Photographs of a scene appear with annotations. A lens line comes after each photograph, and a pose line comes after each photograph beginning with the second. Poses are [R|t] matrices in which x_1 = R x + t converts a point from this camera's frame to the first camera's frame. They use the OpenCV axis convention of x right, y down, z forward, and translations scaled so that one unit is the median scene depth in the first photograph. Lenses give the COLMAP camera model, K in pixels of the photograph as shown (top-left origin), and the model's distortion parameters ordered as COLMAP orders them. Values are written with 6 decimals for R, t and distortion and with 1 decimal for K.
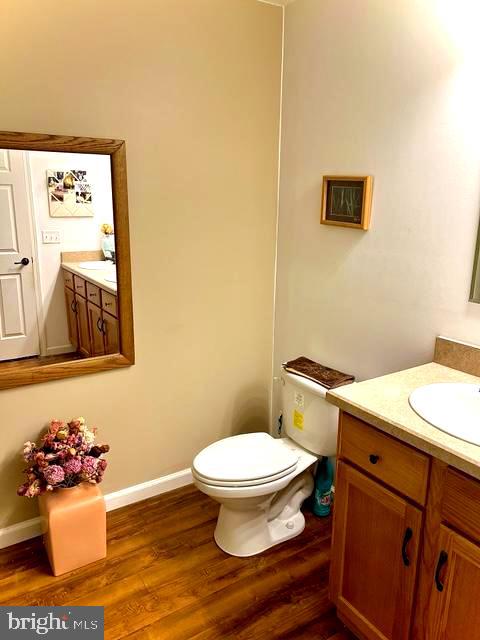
lens RADIAL K [[490.7, 0, 237.2], [0, 490.7, 316.2], [0, 0, 1]] dist [0.059918, -0.035536]
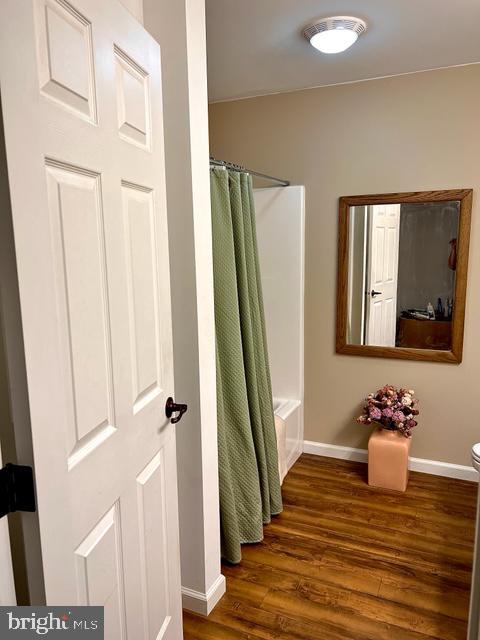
lens RADIAL K [[490.7, 0, 239.8], [0, 490.7, 320.7], [0, 0, 1]] dist [0.059918, -0.035536]
pose [[0.540820, 0.114020, -0.833374, 0.605800], [-0.186292, 0.982402, 0.013515, 0.093854], [0.820249, 0.147941, 0.552544, -0.202202]]
